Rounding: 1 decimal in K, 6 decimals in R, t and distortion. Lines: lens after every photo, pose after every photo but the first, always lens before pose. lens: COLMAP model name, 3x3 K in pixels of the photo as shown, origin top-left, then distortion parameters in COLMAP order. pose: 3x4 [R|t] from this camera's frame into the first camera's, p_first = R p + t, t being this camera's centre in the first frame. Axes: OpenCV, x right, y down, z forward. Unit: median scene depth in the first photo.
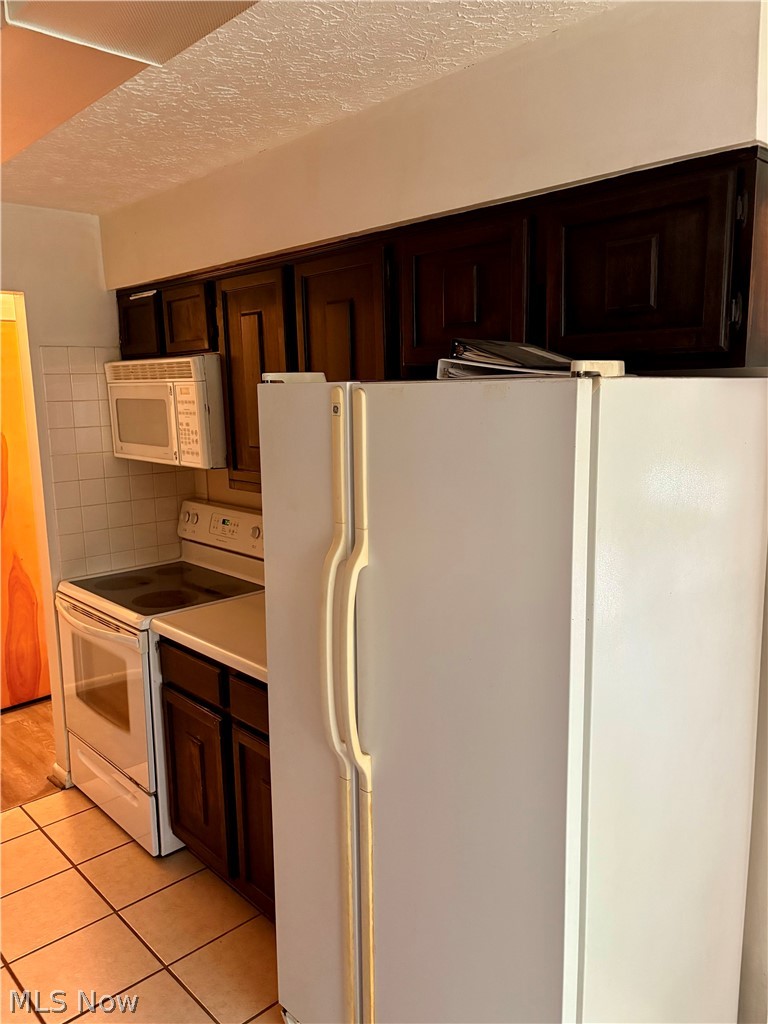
lens RADIAL K [[771.4, 0, 384.0], [0, 771.4, 512.0], [0, 0, 1]] dist [0.051615, -0.060347]
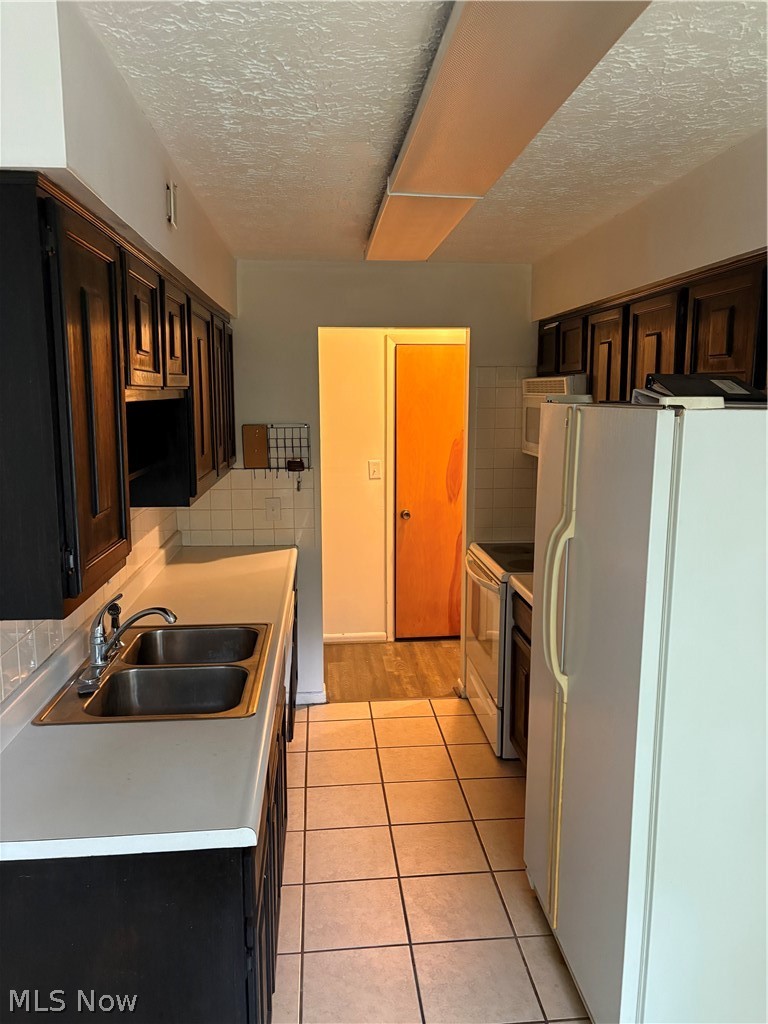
lens RADIAL K [[771.4, 0, 384.0], [0, 771.4, 512.0], [0, 0, 1]] dist [0.051615, -0.060347]
pose [[0.786406, 0.110932, -0.607668, 0.307432], [-0.111879, 0.993051, 0.036499, 0.006741], [0.607494, 0.039283, 0.793352, -0.172976]]
